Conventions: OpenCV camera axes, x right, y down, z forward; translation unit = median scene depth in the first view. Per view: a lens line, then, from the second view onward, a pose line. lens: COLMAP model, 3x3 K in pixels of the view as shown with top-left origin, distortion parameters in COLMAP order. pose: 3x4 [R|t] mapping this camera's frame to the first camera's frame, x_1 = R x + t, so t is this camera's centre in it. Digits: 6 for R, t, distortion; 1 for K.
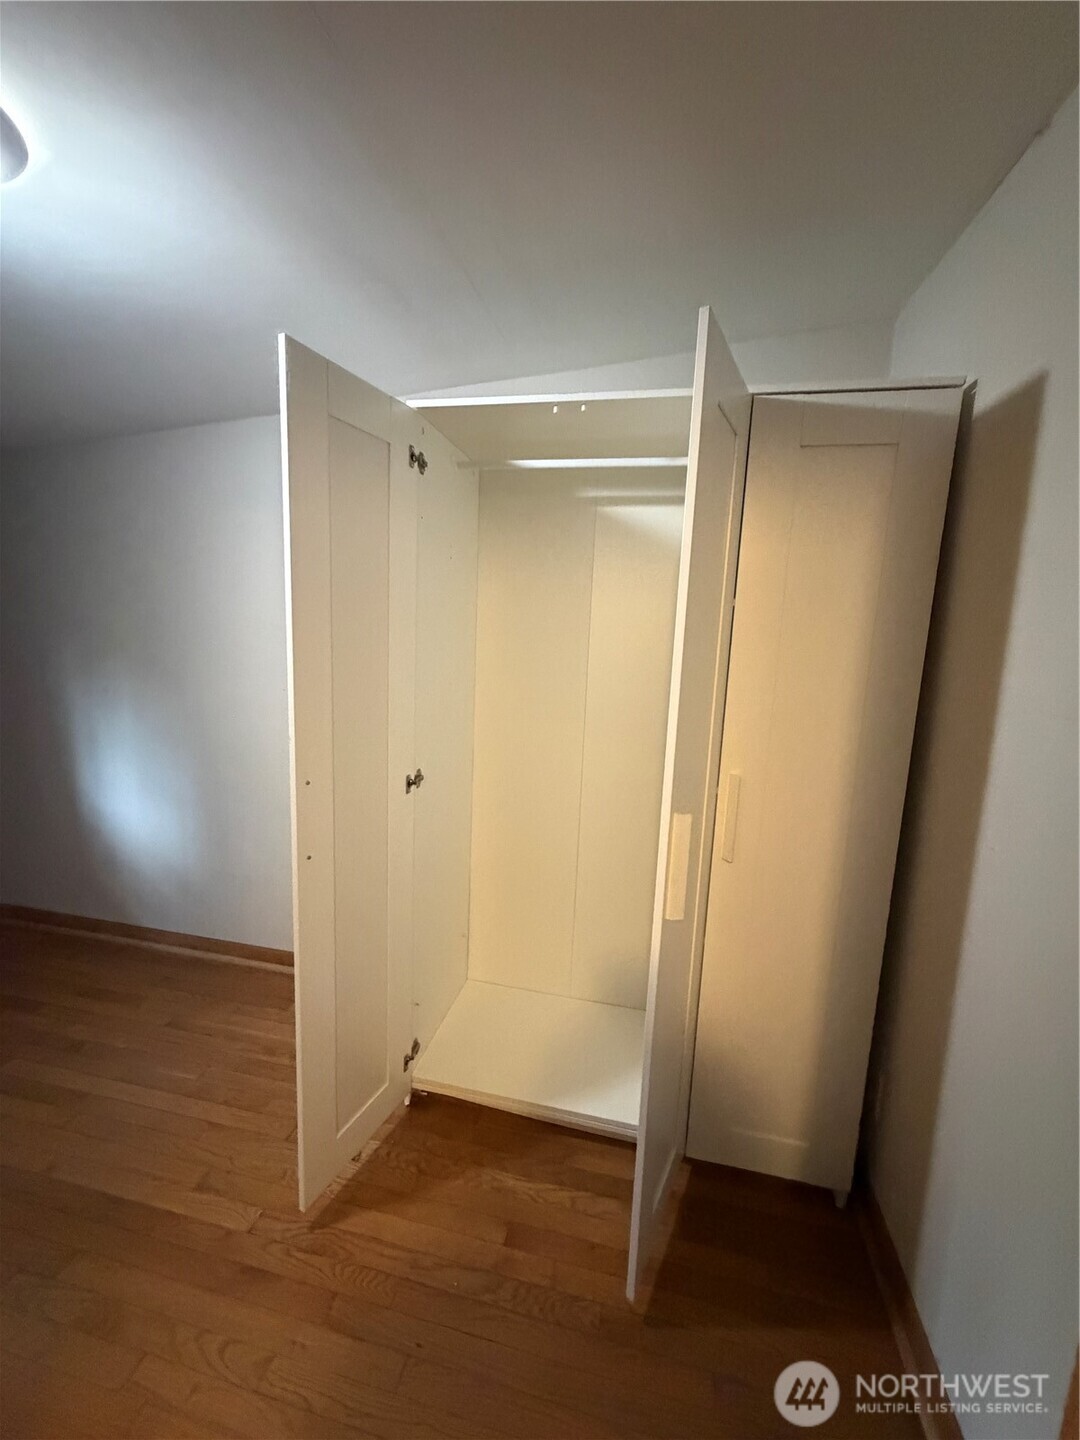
lens RADIAL K [[569.4, 0, 540.9], [0, 569.4, 716.4], [0, 0, 1]] dist [-0.002362, -0.000177]
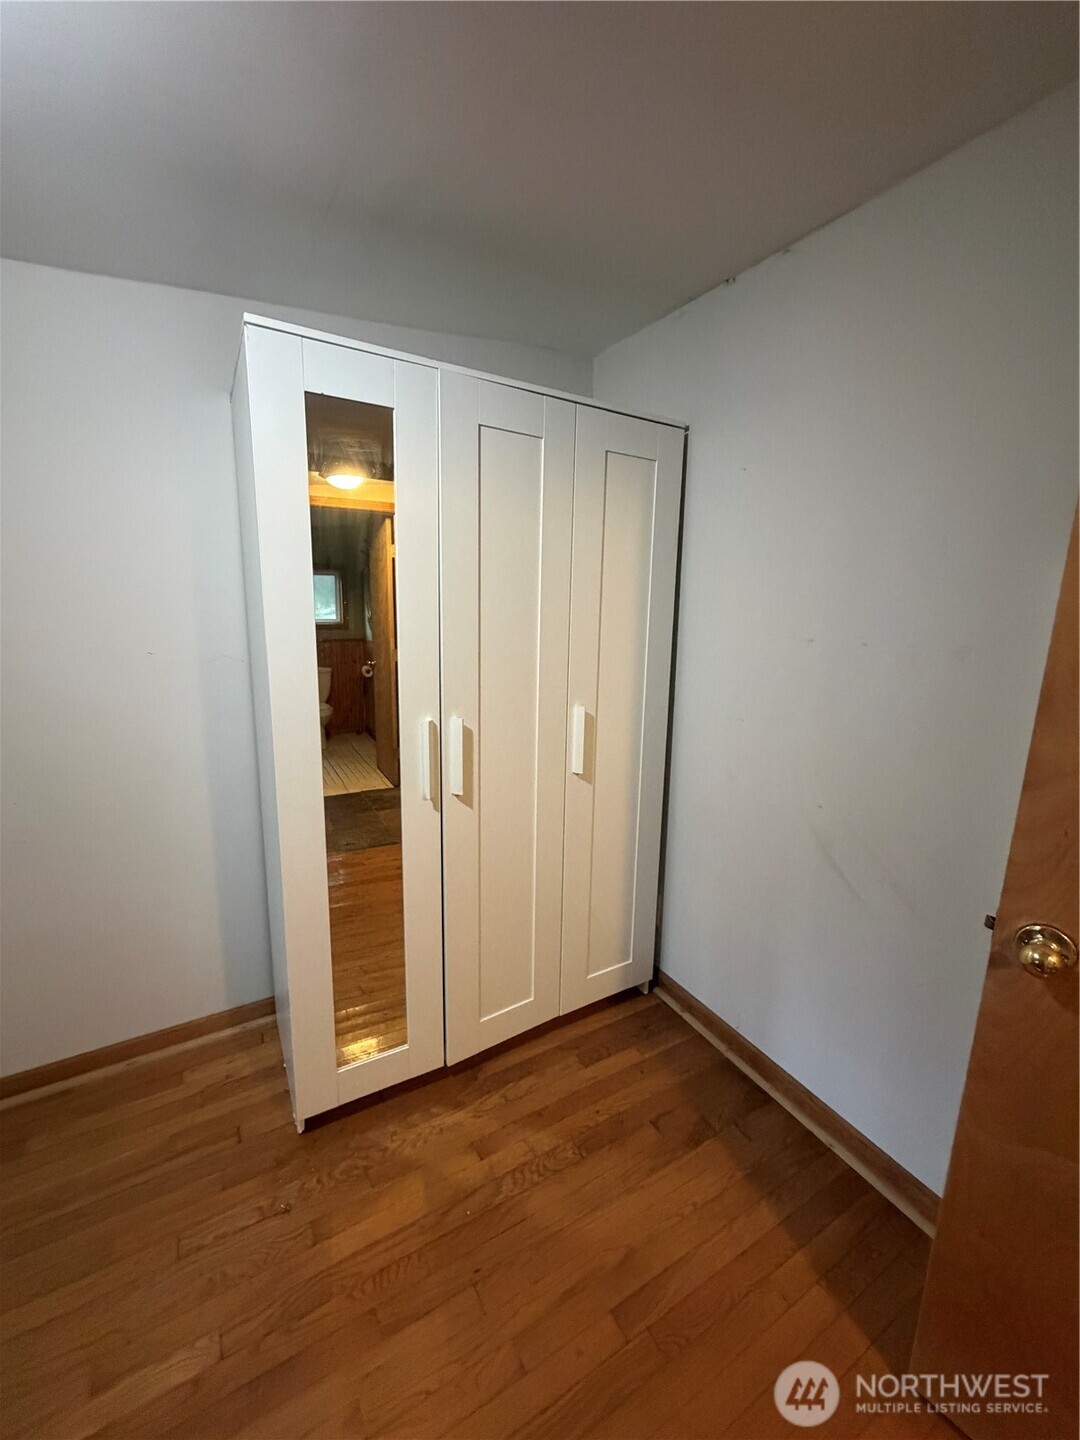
lens RADIAL K [[569.4, 0, 540.9], [0, 569.4, 716.4], [0, 0, 1]] dist [-0.002362, -0.000177]
pose [[0.735492, -0.152495, 0.660149, -0.560742], [0.113341, 0.988304, 0.102023, -0.013370], [-0.667987, -0.000215, 0.744173, 0.105667]]
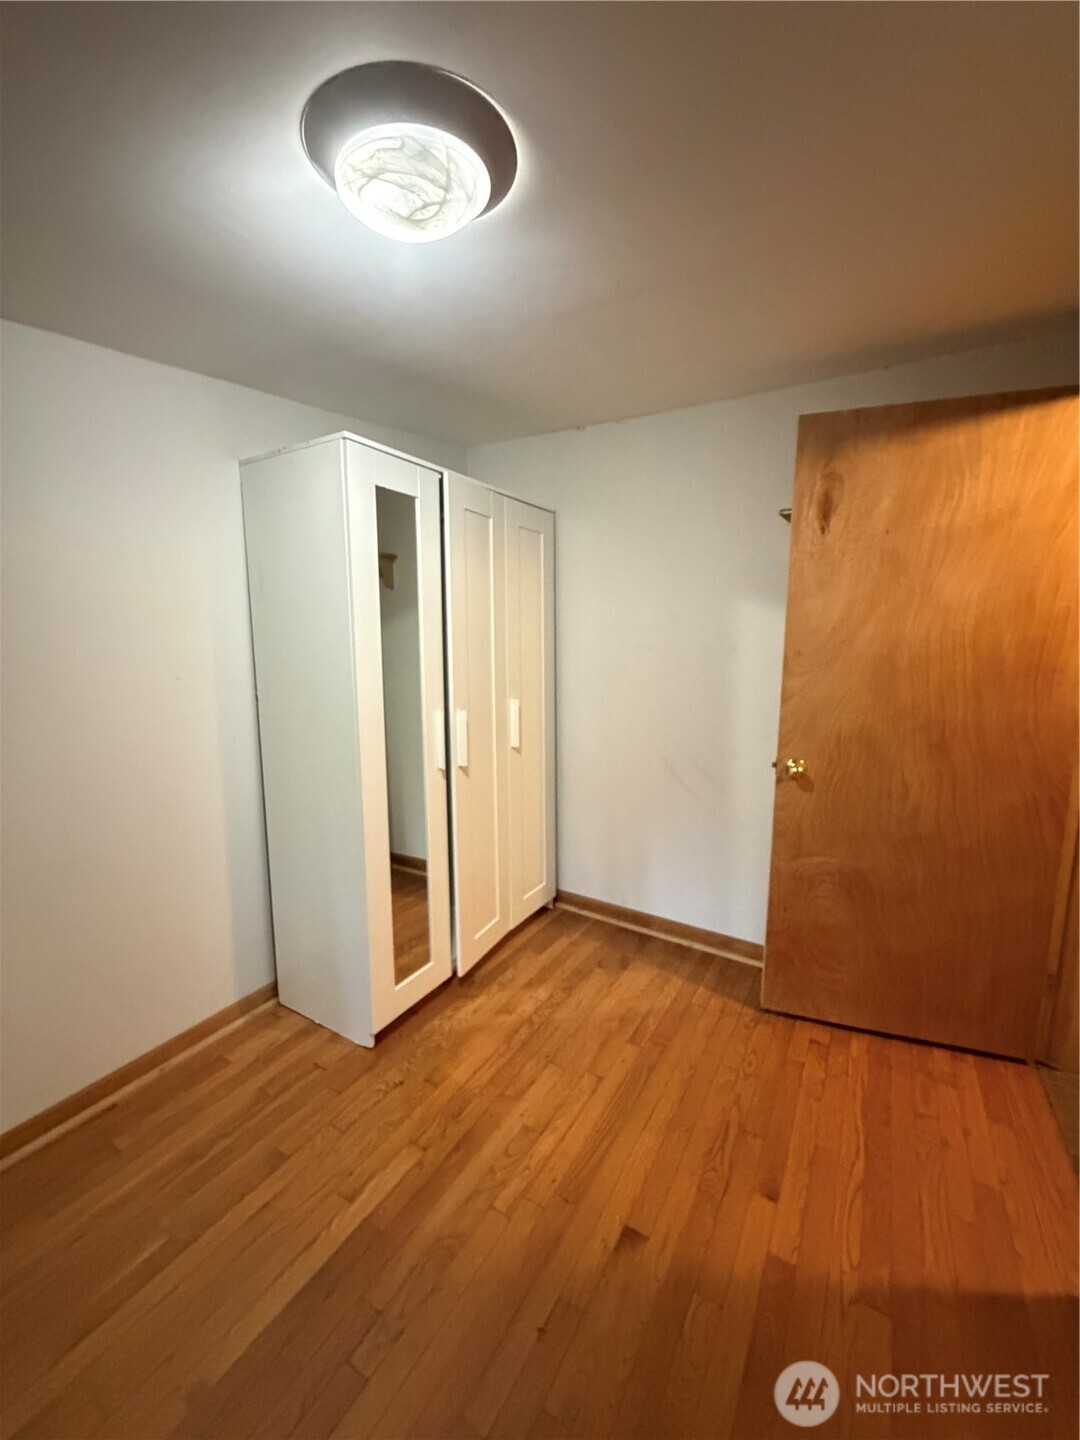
lens RADIAL K [[569.4, 0, 540.9], [0, 569.4, 716.4], [0, 0, 1]] dist [-0.002362, -0.000177]
pose [[0.333988, -0.173752, 0.926425, -1.322017], [0.161770, 0.978846, 0.125263, -0.057719], [-0.928592, 0.108031, 0.355031, 0.270753]]
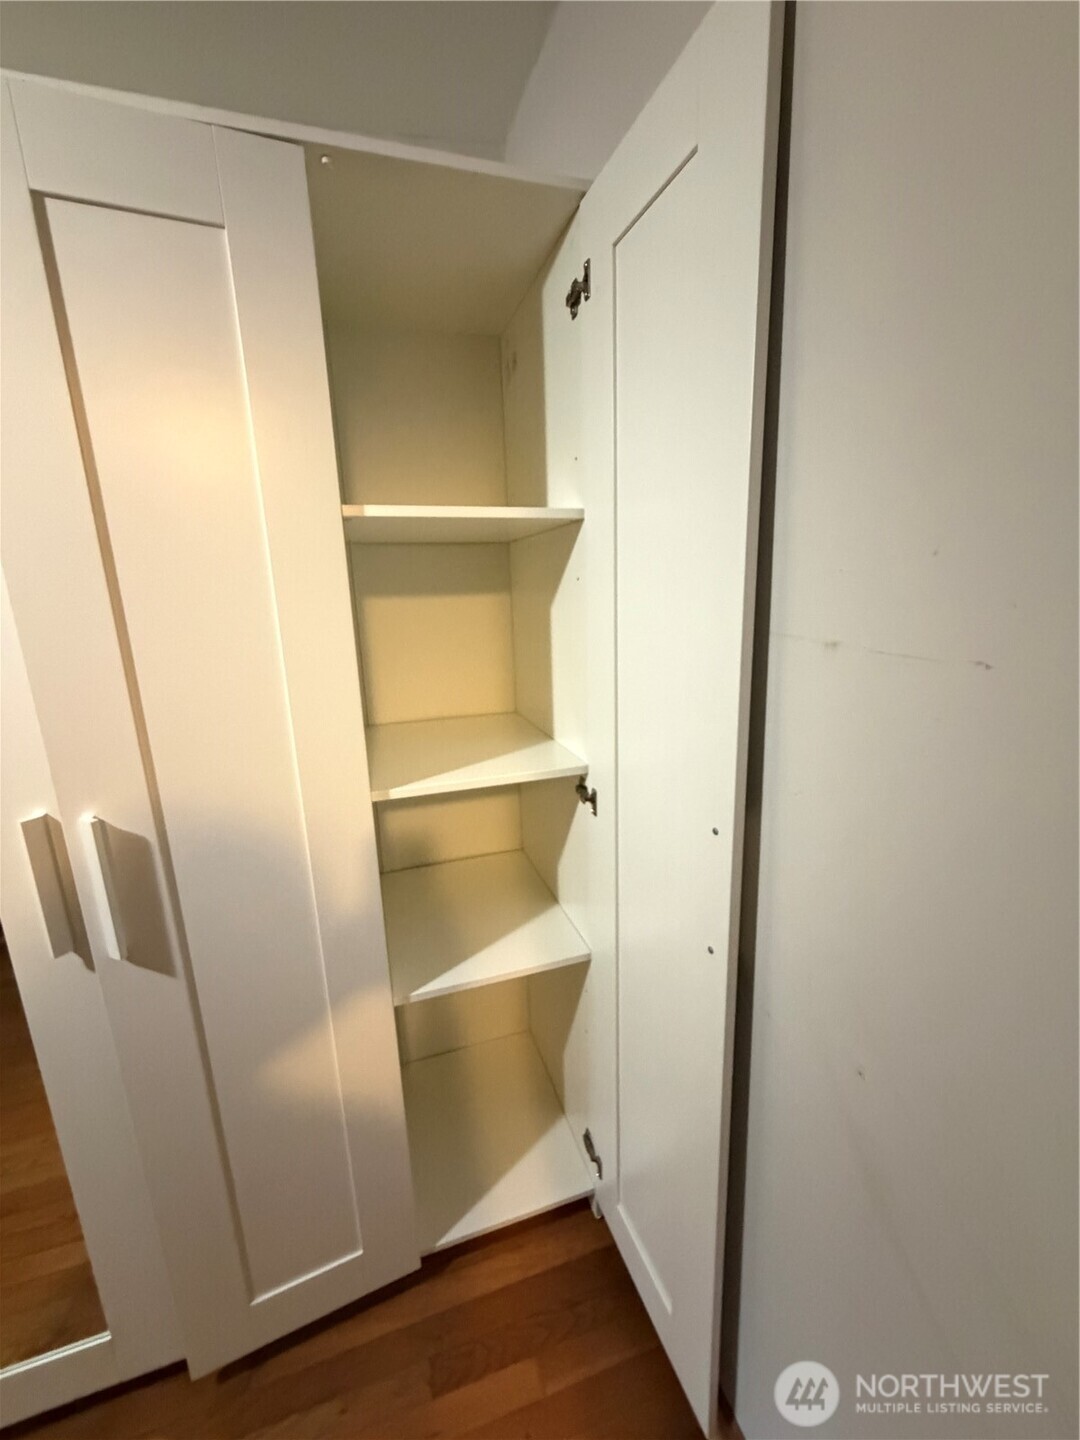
lens RADIAL K [[569.4, 0, 540.9], [0, 569.4, 716.4], [0, 0, 1]] dist [-0.002362, -0.000177]
pose [[0.847199, -0.184021, 0.498387, 0.162785], [0.145350, 0.982589, 0.115728, -0.015023], [-0.511005, -0.025604, 0.859196, 0.324044]]
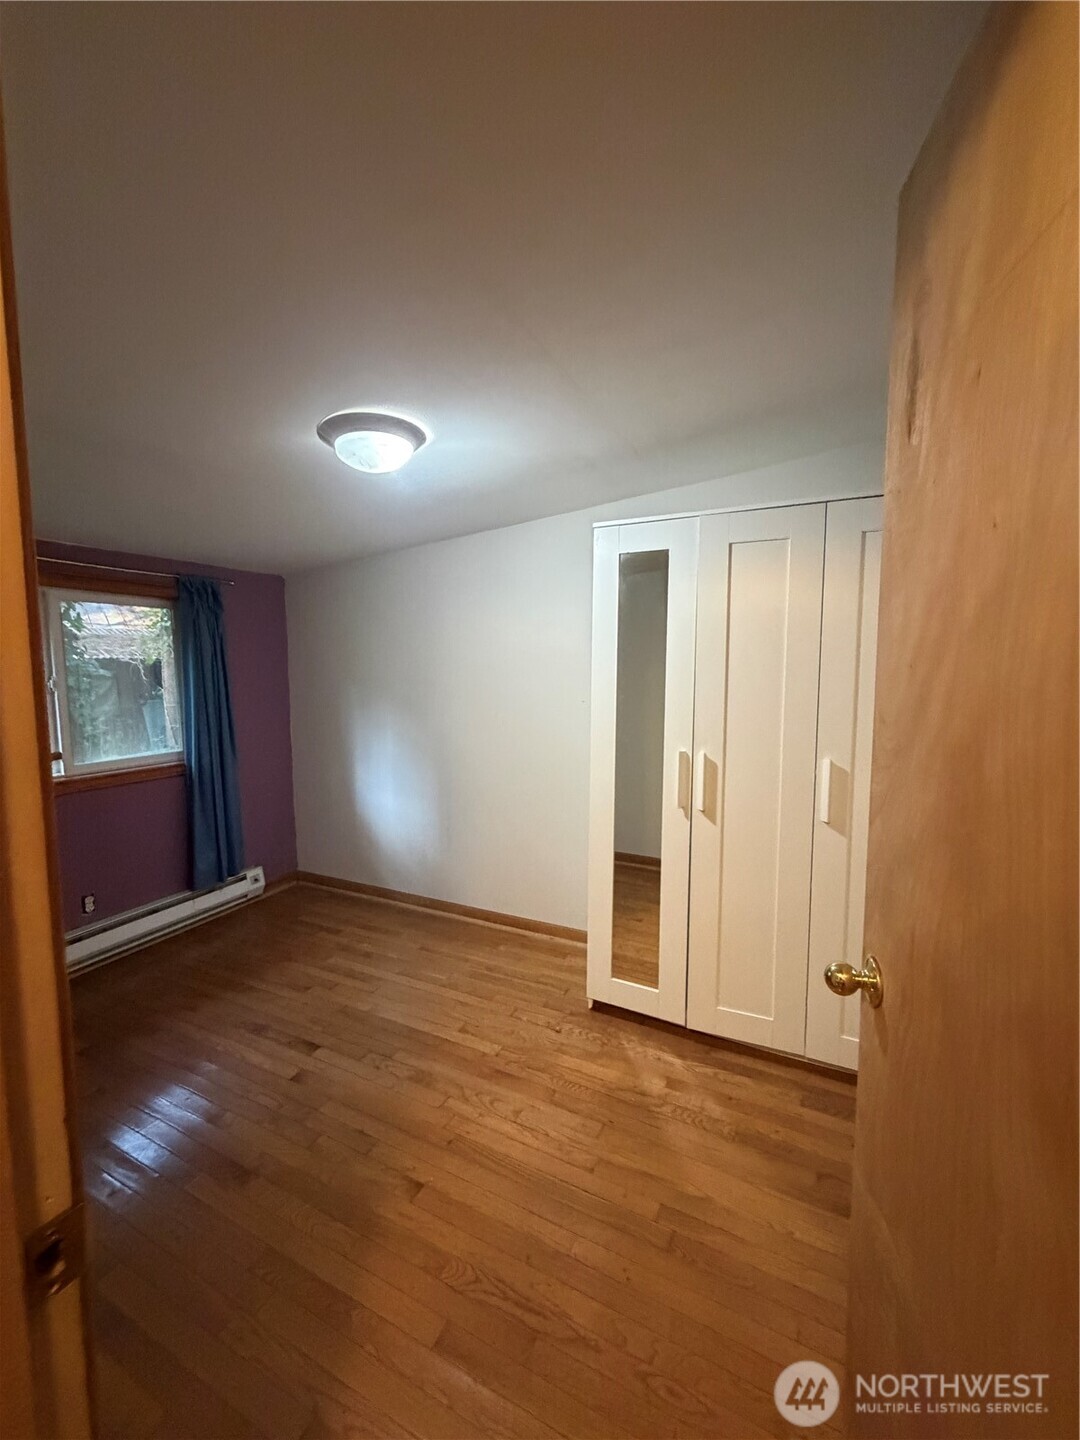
lens RADIAL K [[569.4, 0, 540.9], [0, 569.4, 716.4], [0, 0, 1]] dist [-0.002362, -0.000177]
pose [[0.969504, -0.018856, -0.244347, -0.000365], [-0.001260, 0.996639, -0.081909, 0.112070], [0.245070, 0.079719, 0.966222, -0.530011]]
